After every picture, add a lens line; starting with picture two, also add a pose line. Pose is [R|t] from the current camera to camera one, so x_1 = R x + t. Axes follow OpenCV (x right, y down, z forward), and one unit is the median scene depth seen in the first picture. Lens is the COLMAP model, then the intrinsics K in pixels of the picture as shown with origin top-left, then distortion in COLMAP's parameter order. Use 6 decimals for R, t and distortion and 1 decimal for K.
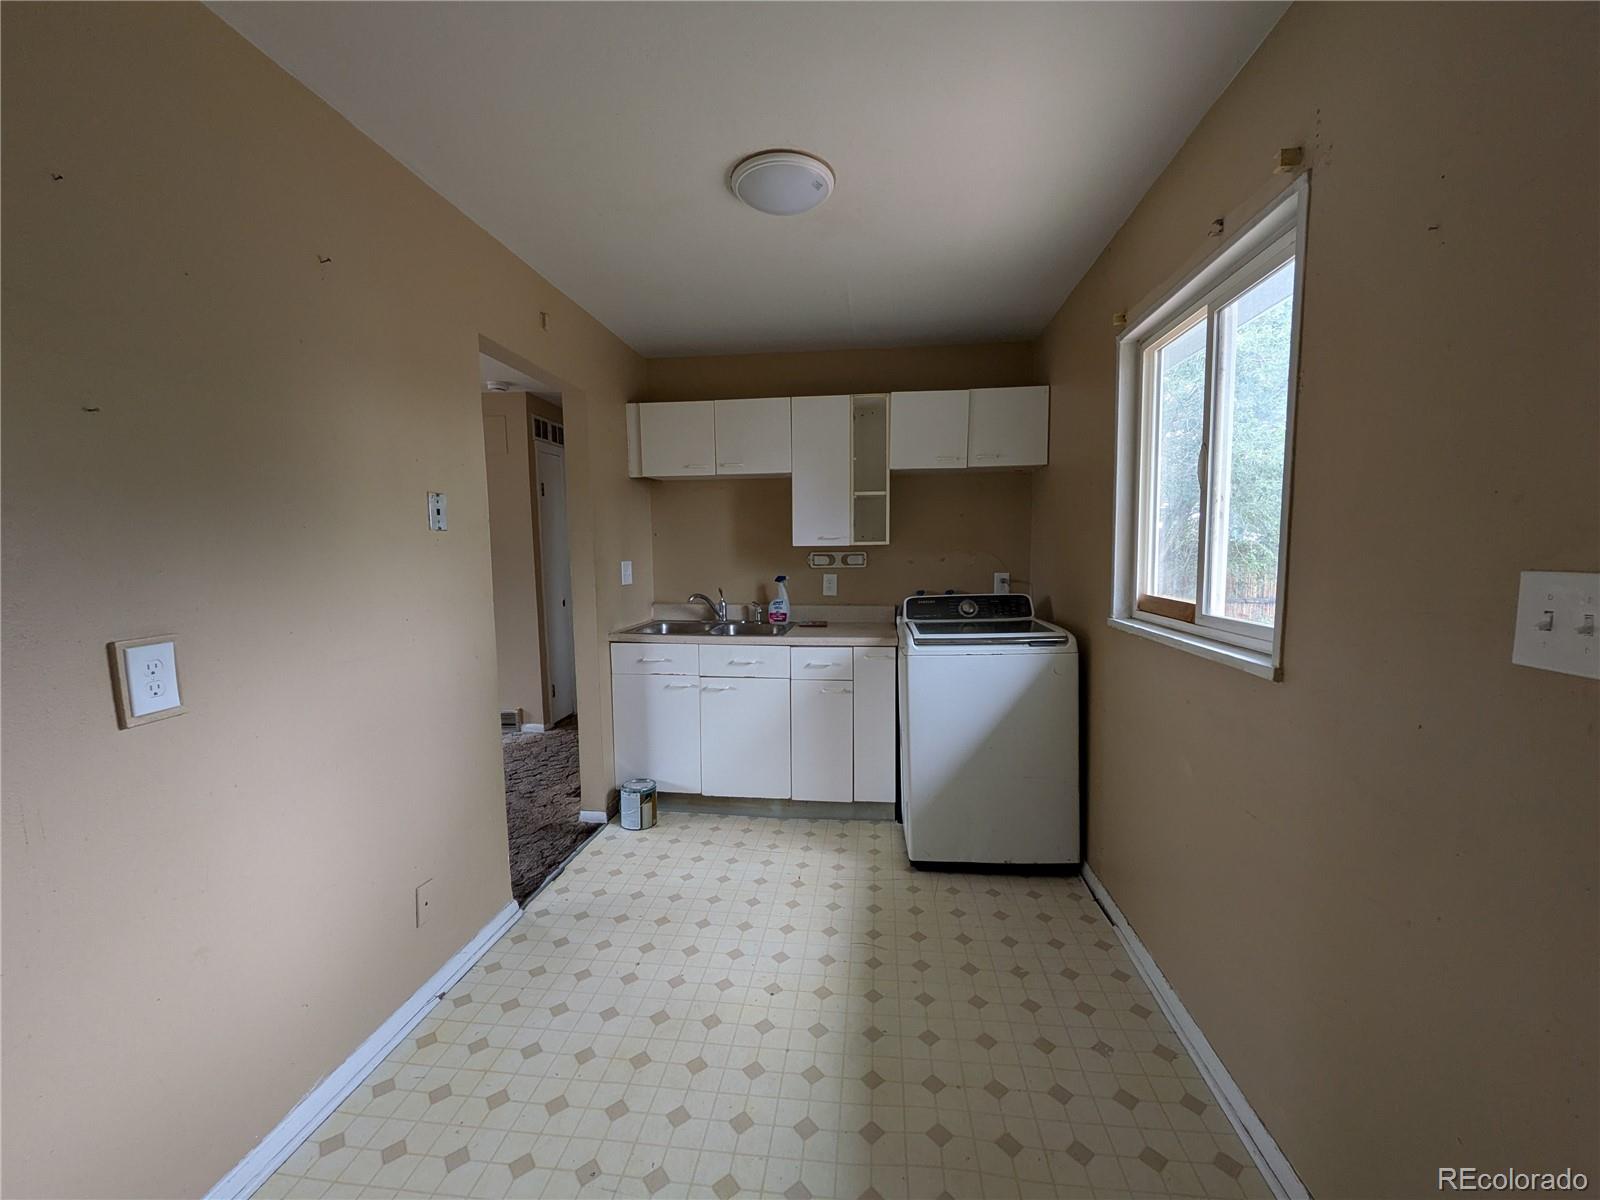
lens RADIAL K [[633.1, 0, 803.9], [0, 633.1, 600.5], [0, 0, 1]] dist [0.001465, 0.000255]
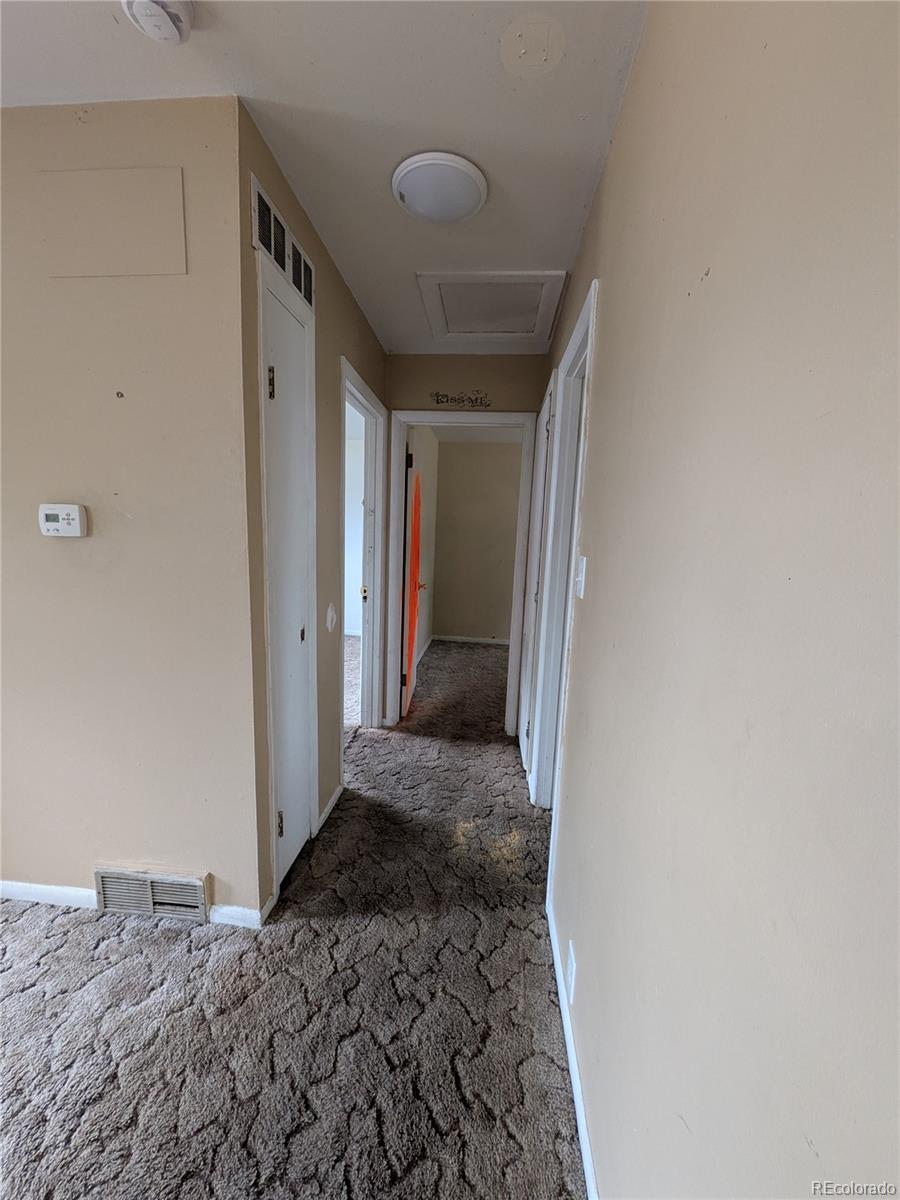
lens RADIAL K [[474.8, 0, 450.0], [0, 474.8, 600.0], [0, 0, 1]] dist [0.001465, 0.000255]
pose [[0.998421, 0.045959, 0.032293, -0.498031], [-0.047712, 0.997301, 0.055799, -0.089014], [-0.029641, -0.057252, 0.997920, 1.125146]]
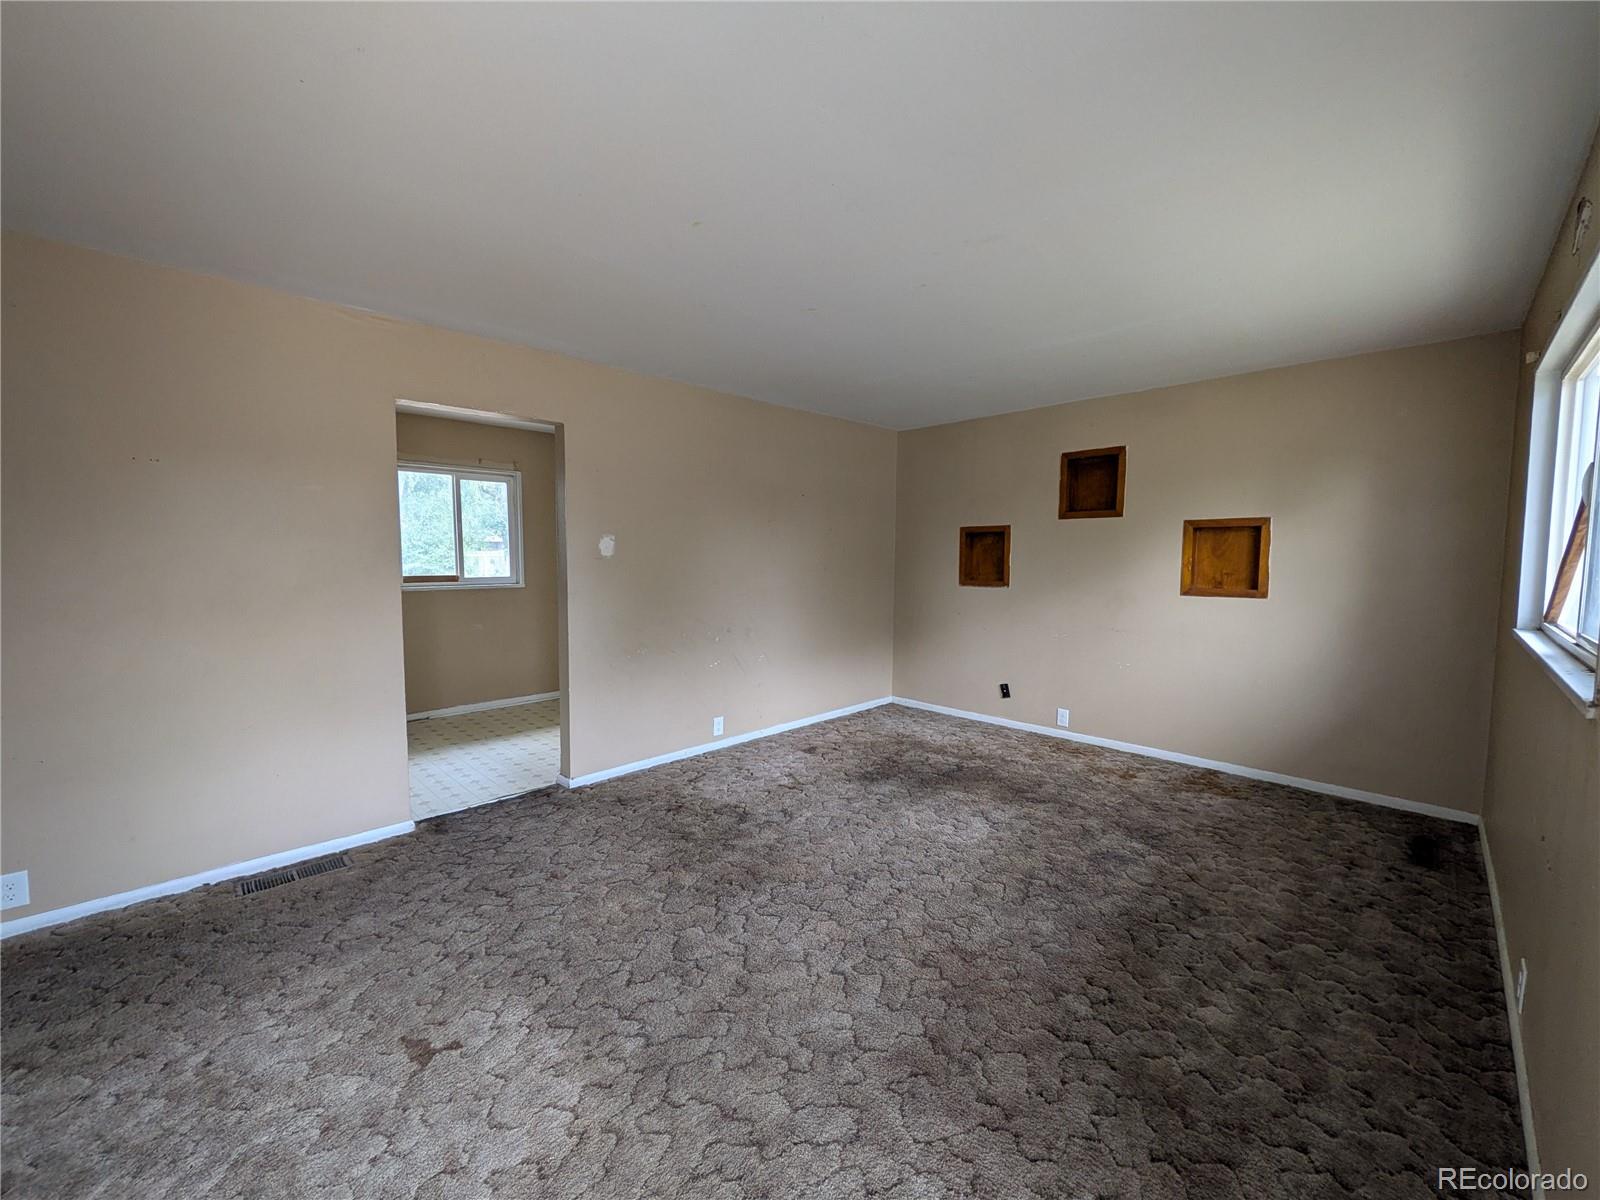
lens RADIAL K [[633.1, 0, 803.9], [0, 633.1, 600.5], [0, 0, 1]] dist [0.001465, 0.000255]
pose [[-0.782983, -0.039880, 0.620764, -1.626260], [0.054924, 0.989613, 0.132853, -0.118012], [-0.619614, 0.138116, -0.772659, 1.519461]]
